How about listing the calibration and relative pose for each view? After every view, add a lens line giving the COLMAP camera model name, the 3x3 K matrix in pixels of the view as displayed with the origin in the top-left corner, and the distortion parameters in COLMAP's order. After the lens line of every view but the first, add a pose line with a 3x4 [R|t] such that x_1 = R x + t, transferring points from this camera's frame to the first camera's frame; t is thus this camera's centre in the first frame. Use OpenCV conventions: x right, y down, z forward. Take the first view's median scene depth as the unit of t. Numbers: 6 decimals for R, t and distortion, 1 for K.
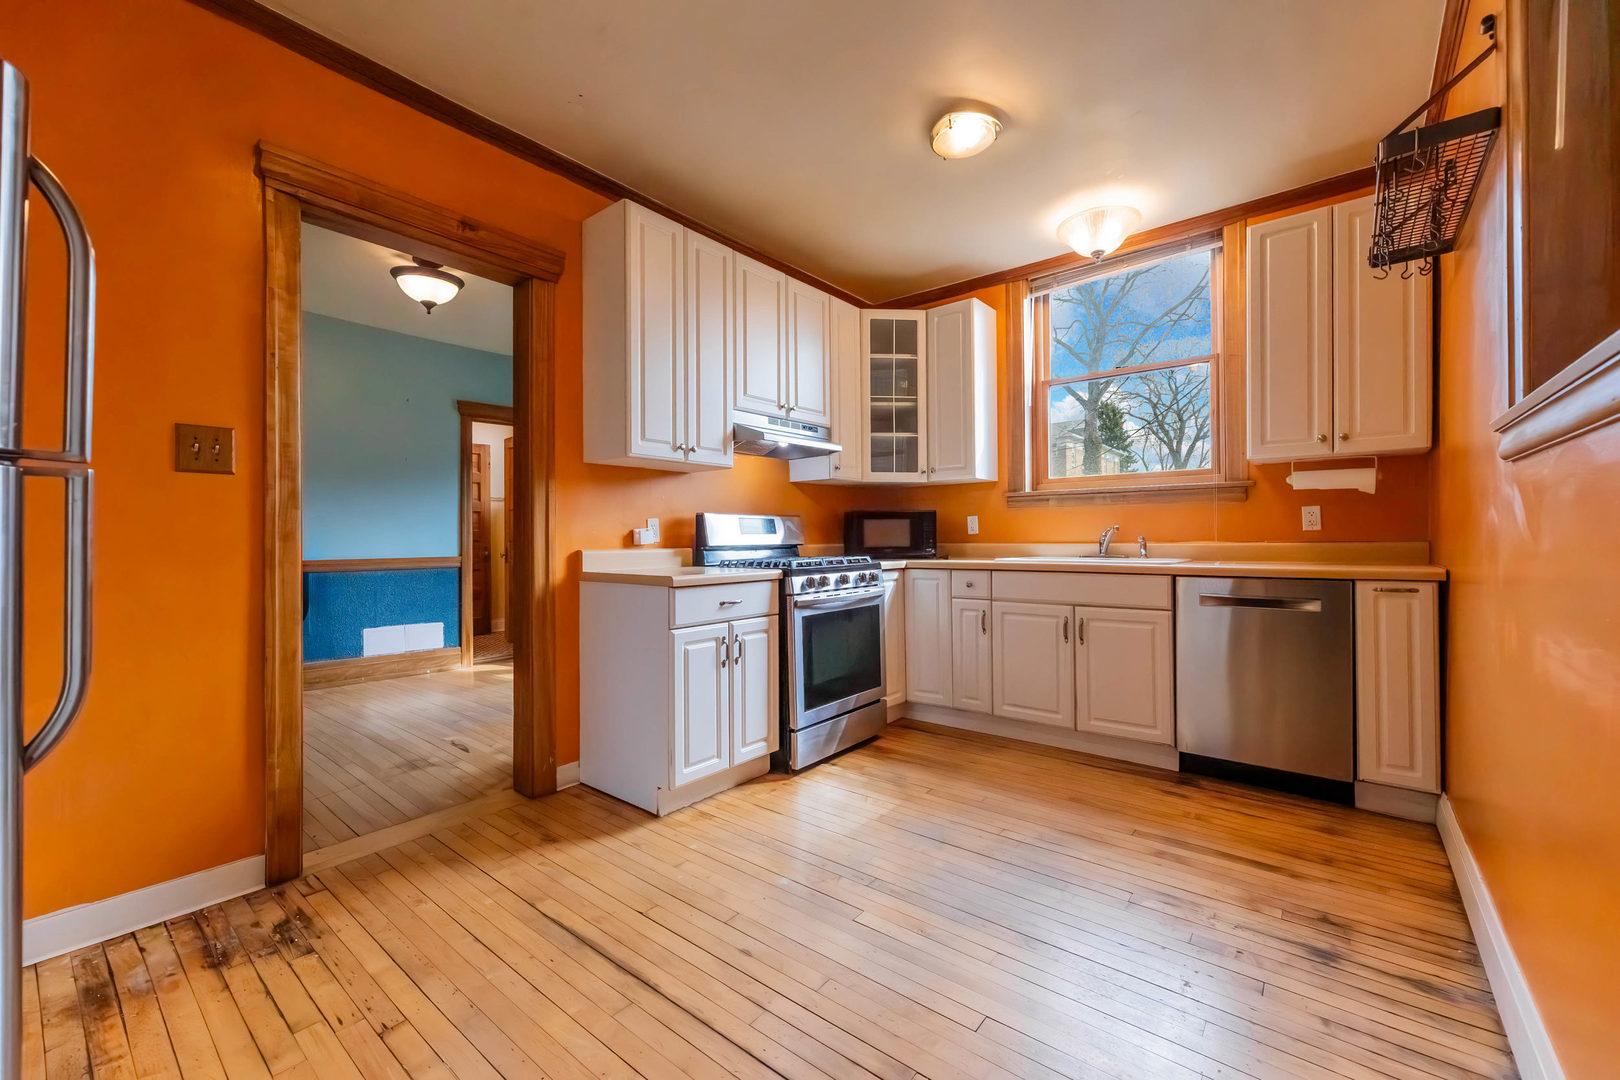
lens RADIAL K [[656.2, 0, 806.1], [0, 656.2, 540.4], [0, 0, 1]] dist [-0.001463, -0.000044]
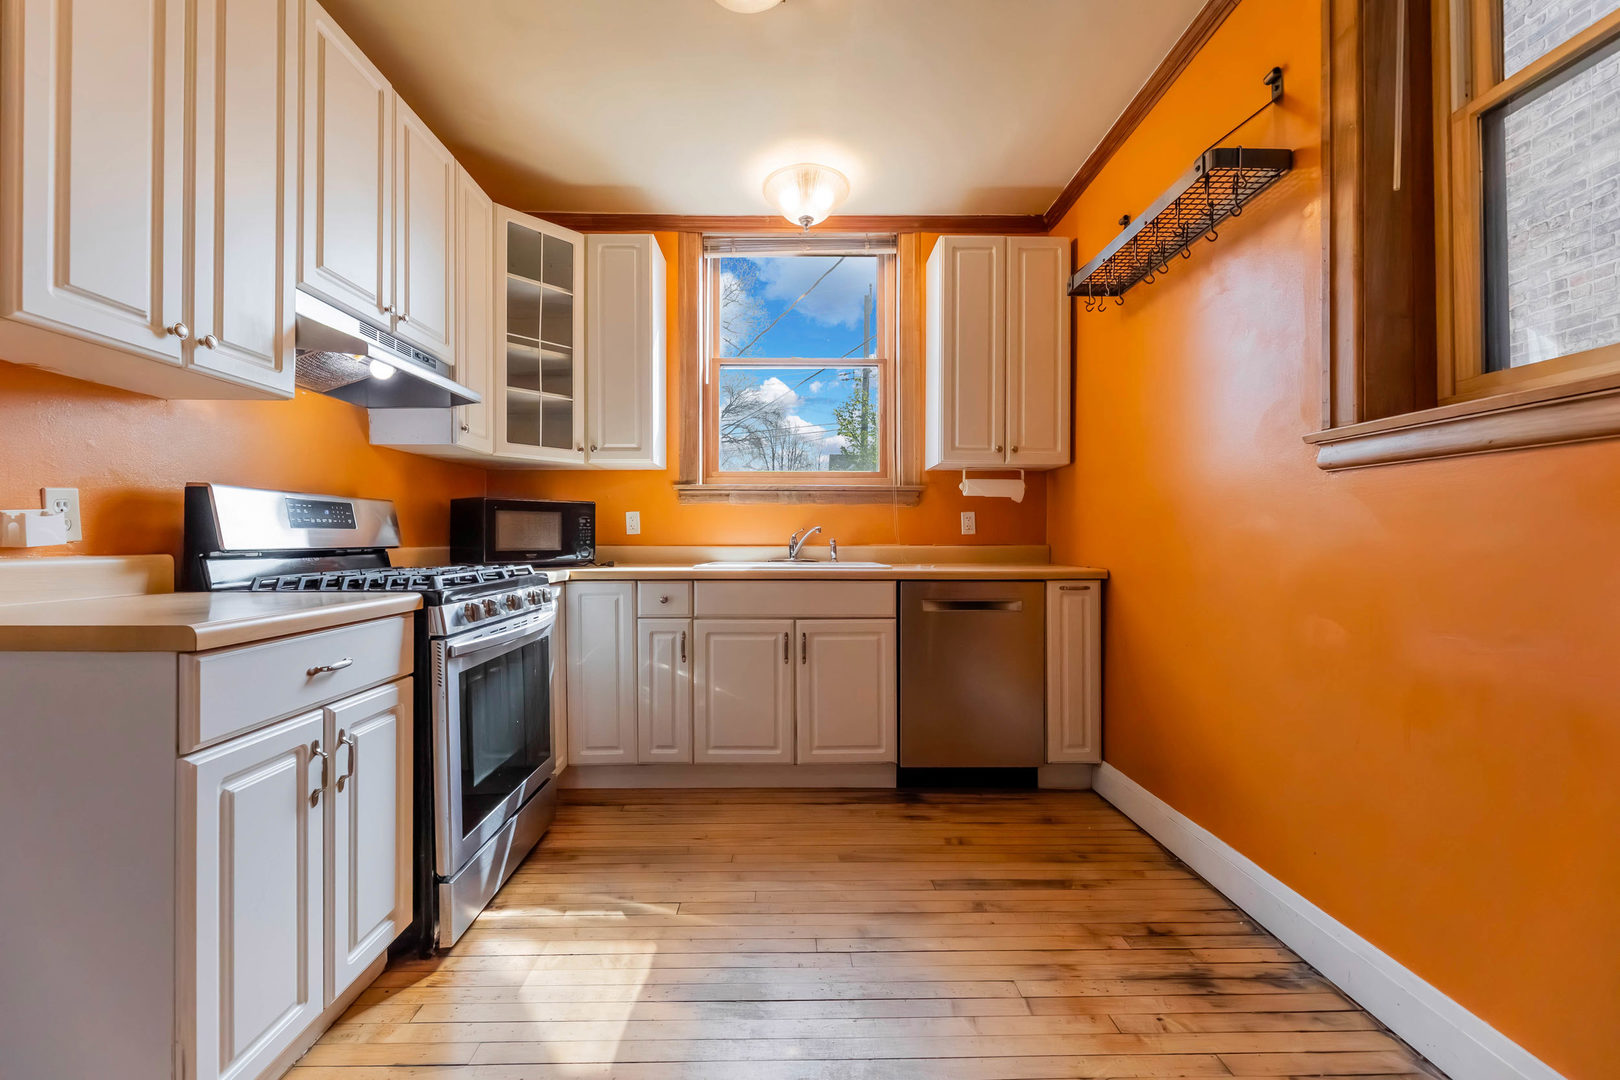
lens RADIAL K [[656.2, 0, 806.1], [0, 656.2, 540.4], [0, 0, 1]] dist [-0.001463, -0.000044]
pose [[0.761869, 0.007139, 0.647692, -0.139360], [-0.003834, 0.999971, -0.006512, 0.002641], [-0.647720, 0.002478, 0.761875, 0.348877]]
